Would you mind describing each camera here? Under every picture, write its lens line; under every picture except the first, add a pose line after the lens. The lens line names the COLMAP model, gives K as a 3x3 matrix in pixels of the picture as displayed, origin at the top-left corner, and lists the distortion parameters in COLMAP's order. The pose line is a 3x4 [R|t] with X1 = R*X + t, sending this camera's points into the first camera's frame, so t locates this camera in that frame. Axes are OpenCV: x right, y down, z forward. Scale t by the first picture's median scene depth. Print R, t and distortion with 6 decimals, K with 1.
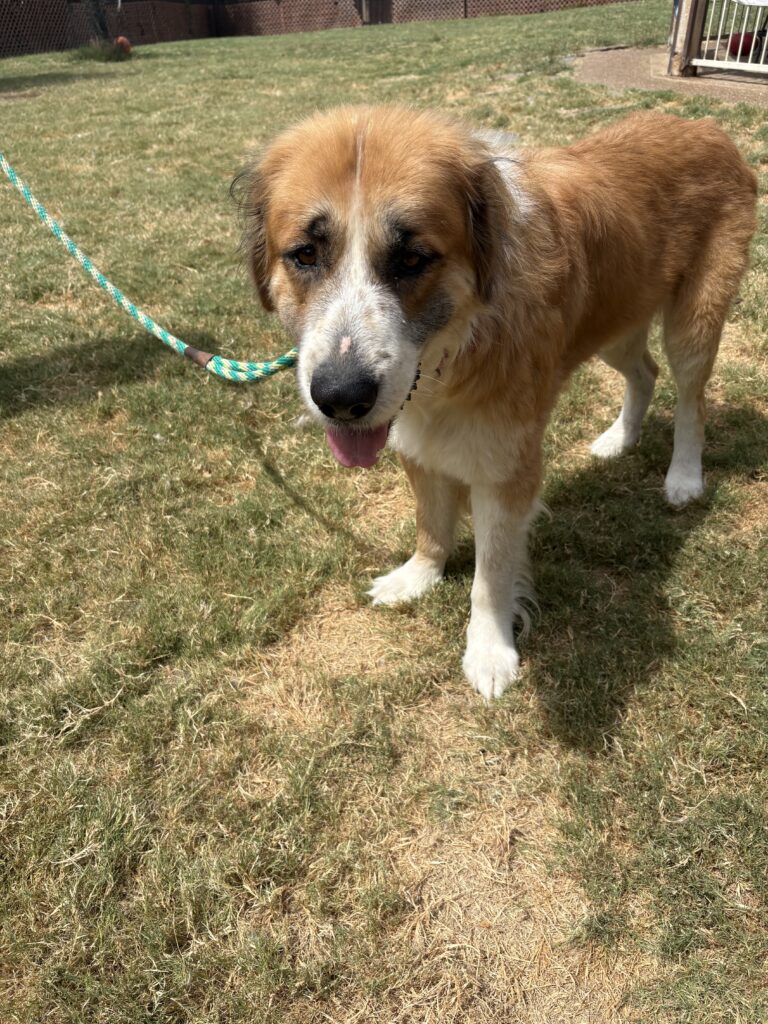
lens RADIAL K [[767.6, 0, 384.0], [0, 767.6, 512.0], [0, 0, 1]] dist [-0.002340, -0.029511]
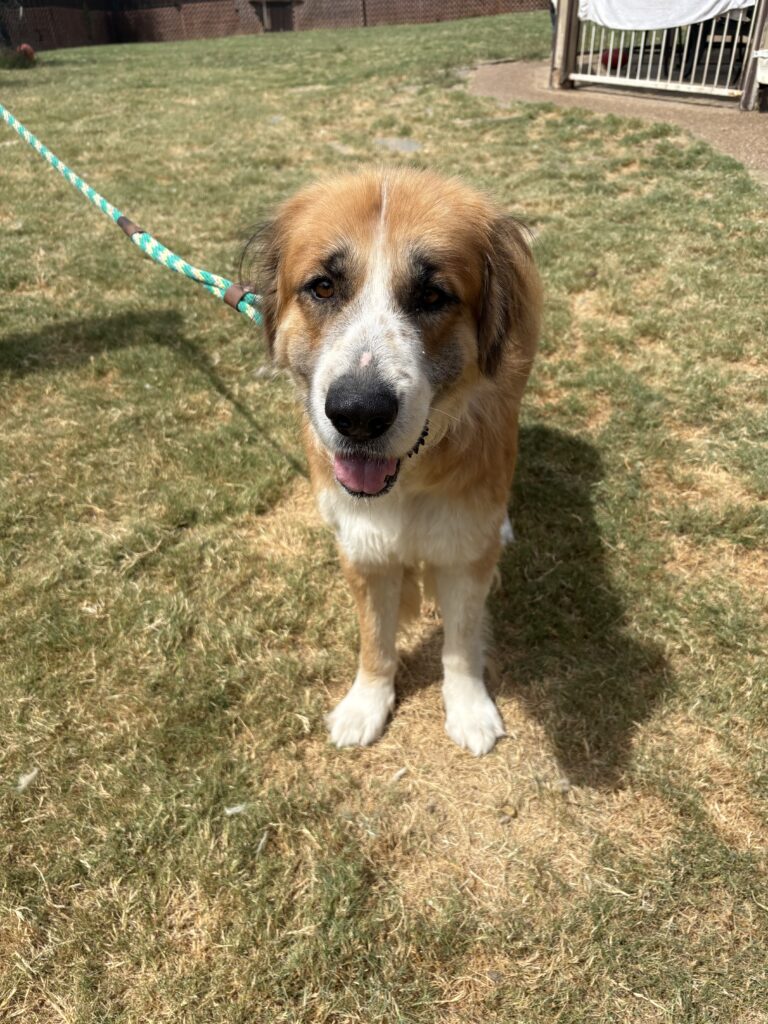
lens RADIAL K [[767.6, 0, 384.0], [0, 767.6, 512.0], [0, 0, 1]] dist [-0.002340, -0.029511]
pose [[0.993698, -0.049401, 0.100622, -0.032178], [0.049846, 0.998755, -0.001910, 0.089544], [-0.100402, 0.006913, 0.994923, -0.200563]]
